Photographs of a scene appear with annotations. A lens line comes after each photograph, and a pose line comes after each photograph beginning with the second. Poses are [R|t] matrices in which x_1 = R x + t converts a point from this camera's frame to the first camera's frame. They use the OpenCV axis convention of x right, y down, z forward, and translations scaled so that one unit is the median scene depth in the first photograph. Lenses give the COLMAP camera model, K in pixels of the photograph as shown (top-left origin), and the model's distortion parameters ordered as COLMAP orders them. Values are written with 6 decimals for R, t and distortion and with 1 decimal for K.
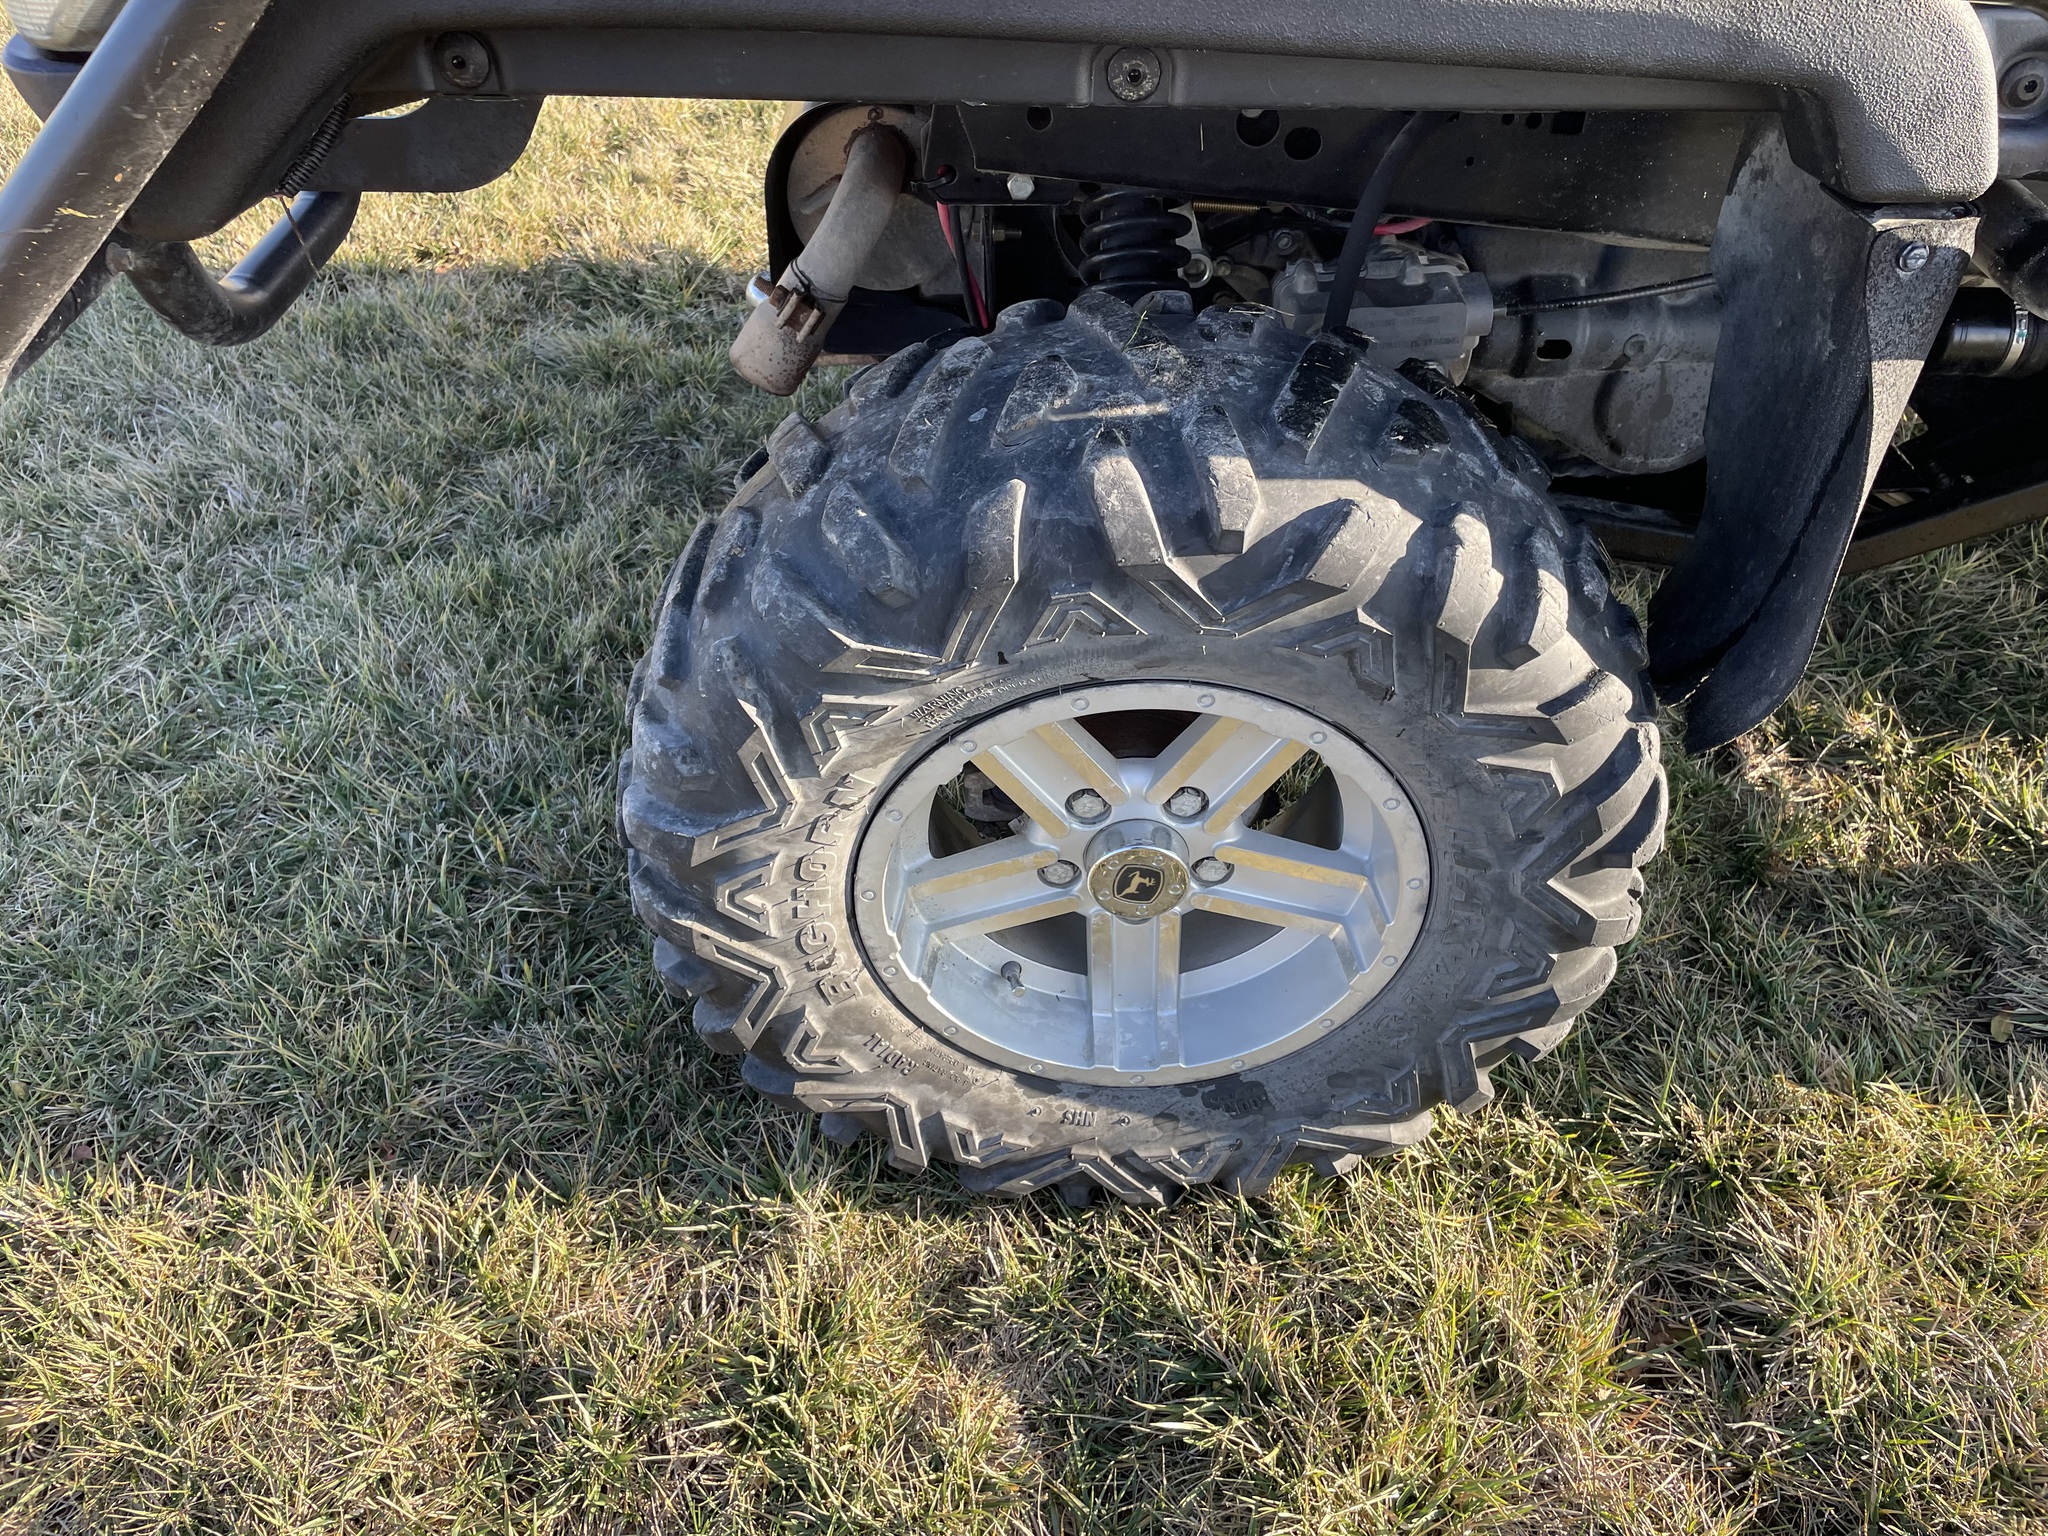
lens RADIAL K [[1579.9, 0, 1023.7], [0, 1579.9, 762.2], [0, 0, 1]] dist [0.098568, -0.139175]
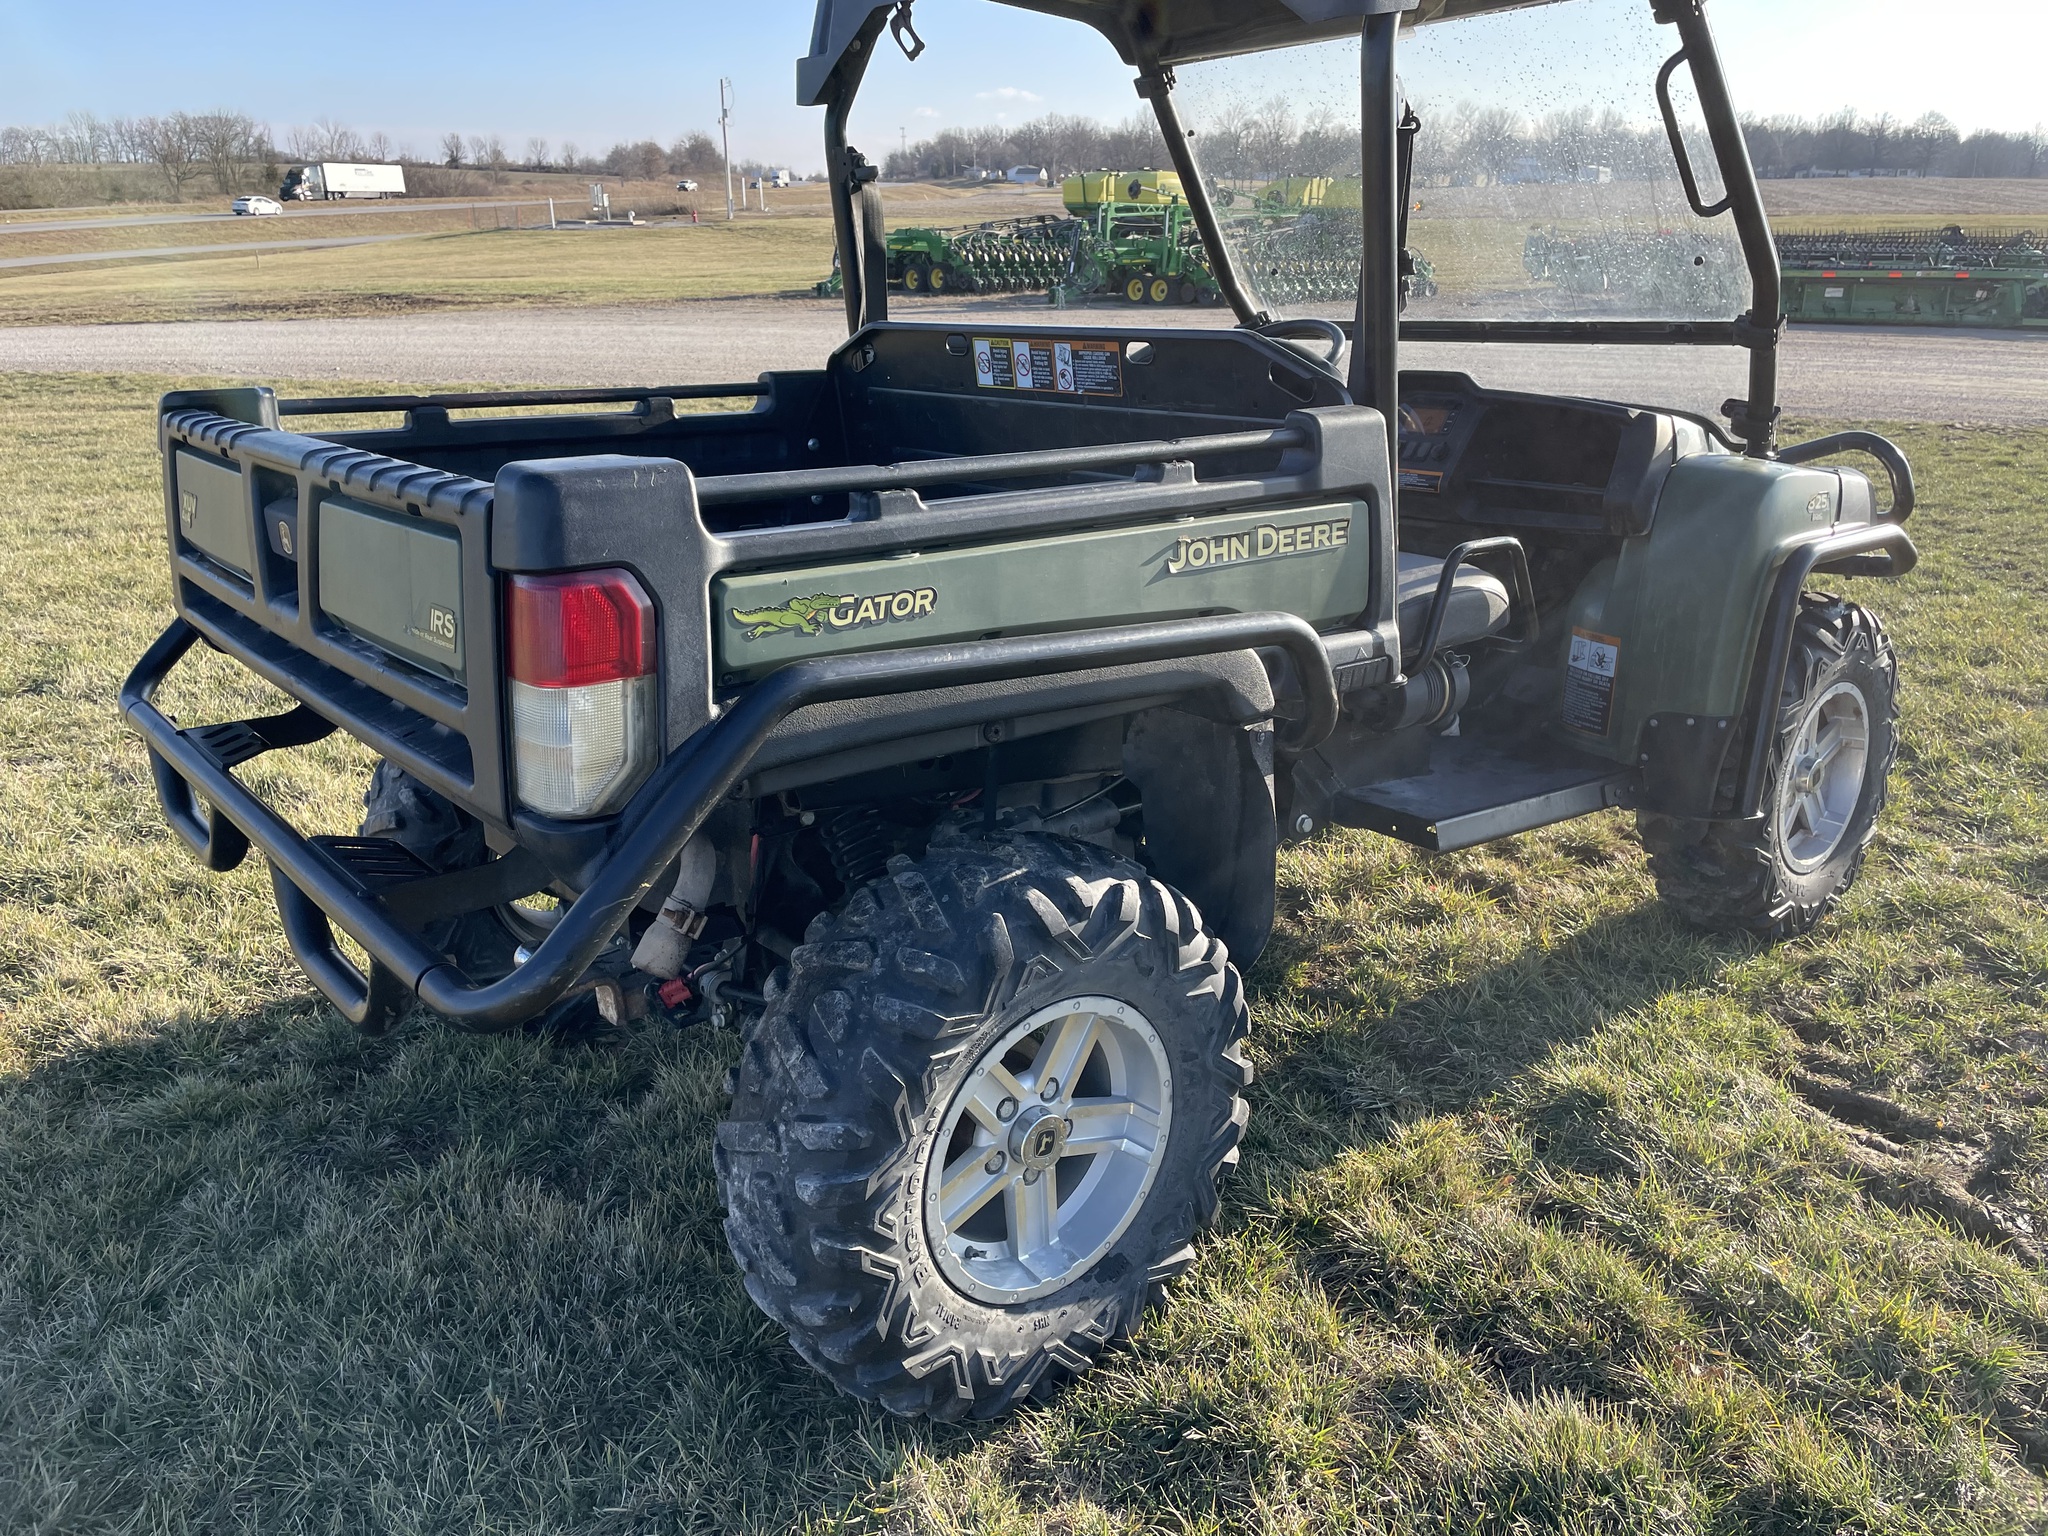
lens RADIAL K [[1586.6, 0, 1027.9], [0, 1586.6, 752.2], [0, 0, 1]] dist [0.090632, -0.125383]
pose [[0.773937, -0.193757, 0.602893, -0.924971], [0.422824, 0.866846, -0.264195, 0.160382], [-0.471425, 0.459387, 0.752809, -0.526317]]
